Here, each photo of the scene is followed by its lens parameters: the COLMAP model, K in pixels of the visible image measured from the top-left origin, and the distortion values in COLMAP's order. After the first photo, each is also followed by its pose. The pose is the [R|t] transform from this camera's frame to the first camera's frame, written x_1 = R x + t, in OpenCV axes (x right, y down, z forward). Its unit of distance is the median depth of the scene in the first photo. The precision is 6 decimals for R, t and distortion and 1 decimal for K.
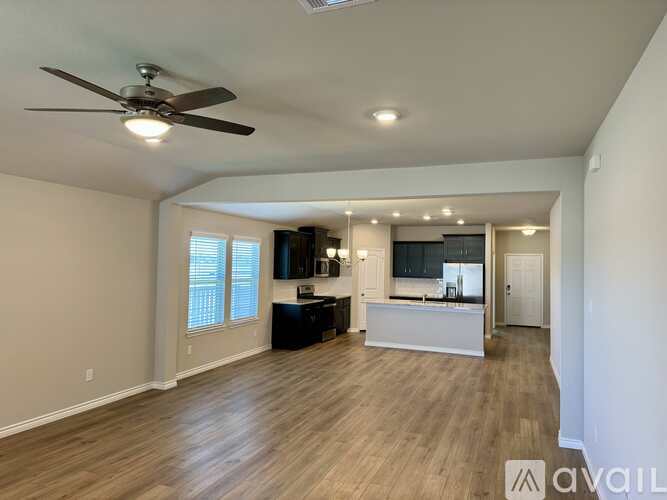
lens RADIAL K [[466.6, 0, 333.5], [0, 466.6, 250.0], [0, 0, 1]] dist [0.081060, -0.095455]
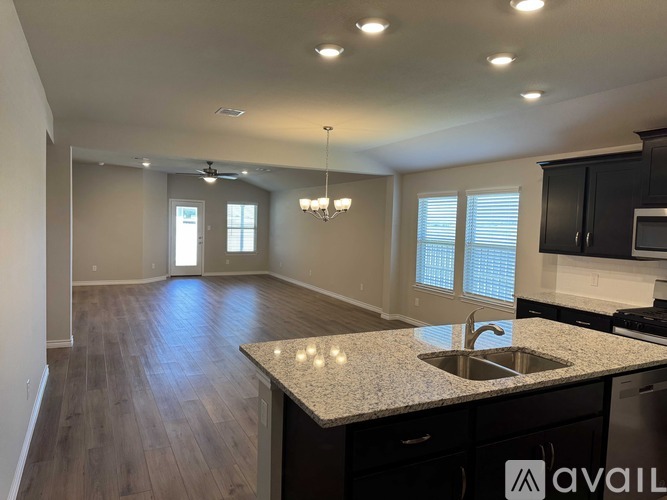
lens RADIAL K [[466.6, 0, 333.5], [0, 466.6, 250.0], [0, 0, 1]] dist [0.081060, -0.095455]
pose [[-0.662189, -0.000035, -0.749336, 0.573475], [-0.024035, 0.999486, 0.021193, 0.064205], [0.748951, 0.032044, -0.661850, 1.404776]]
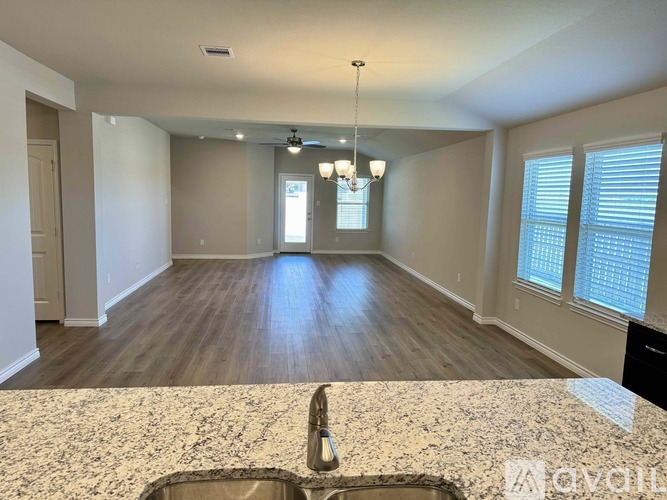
lens RADIAL K [[466.6, 0, 333.5], [0, 466.6, 250.0], [0, 0, 1]] dist [0.081060, -0.095455]
pose [[-0.881878, 0.008870, -0.471395, 0.310729], [-0.033947, 0.996033, 0.082250, 0.057598], [0.470254, 0.088537, -0.878079, 1.384732]]
